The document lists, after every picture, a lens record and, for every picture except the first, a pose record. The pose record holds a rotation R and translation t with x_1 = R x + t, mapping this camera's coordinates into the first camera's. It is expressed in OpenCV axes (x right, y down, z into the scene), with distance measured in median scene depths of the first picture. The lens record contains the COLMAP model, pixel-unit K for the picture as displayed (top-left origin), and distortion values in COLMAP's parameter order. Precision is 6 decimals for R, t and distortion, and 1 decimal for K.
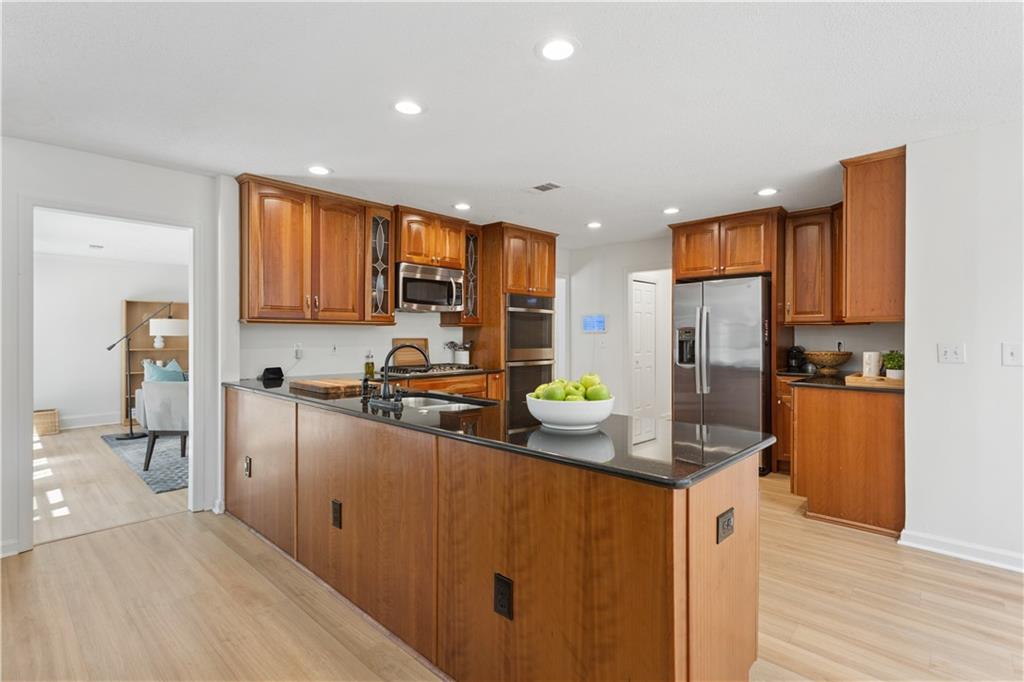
lens RADIAL K [[486.2, 0, 506.5], [0, 486.2, 337.0], [0, 0, 1]] dist [-0.000204, 0.000146]
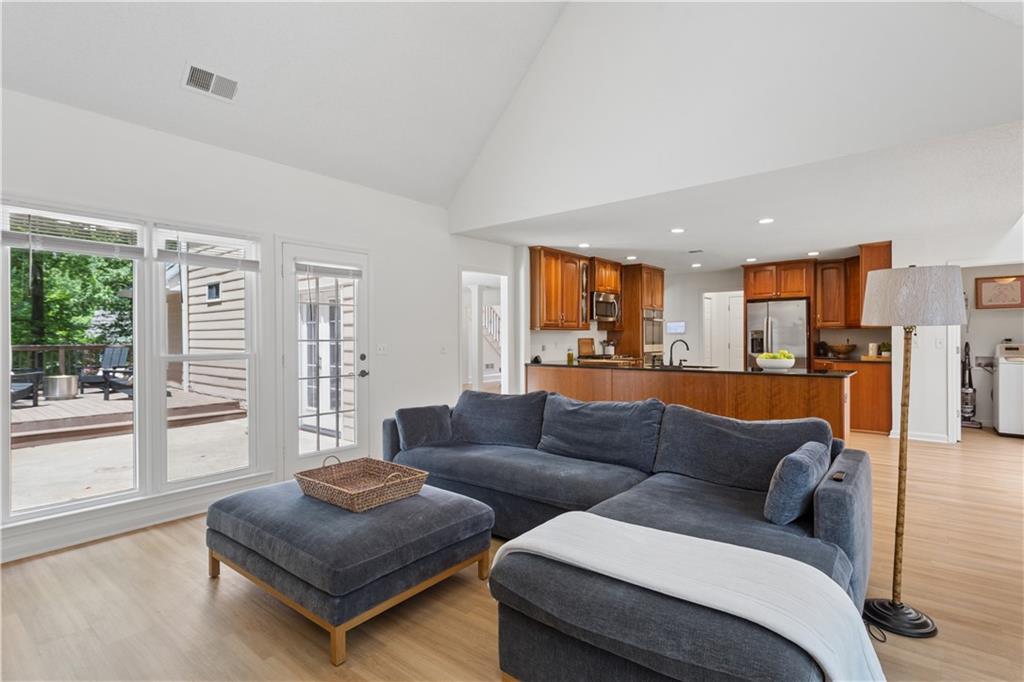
lens RADIAL K [[486.2, 0, 517.0], [0, 486.2, 340.0], [0, 0, 1]] dist [-0.000204, 0.000146]
pose [[0.997658, -0.006752, 0.068066, -0.566311], [0.006472, 0.999970, 0.004340, 0.000726], [-0.068093, -0.003889, 0.997671, -0.591034]]
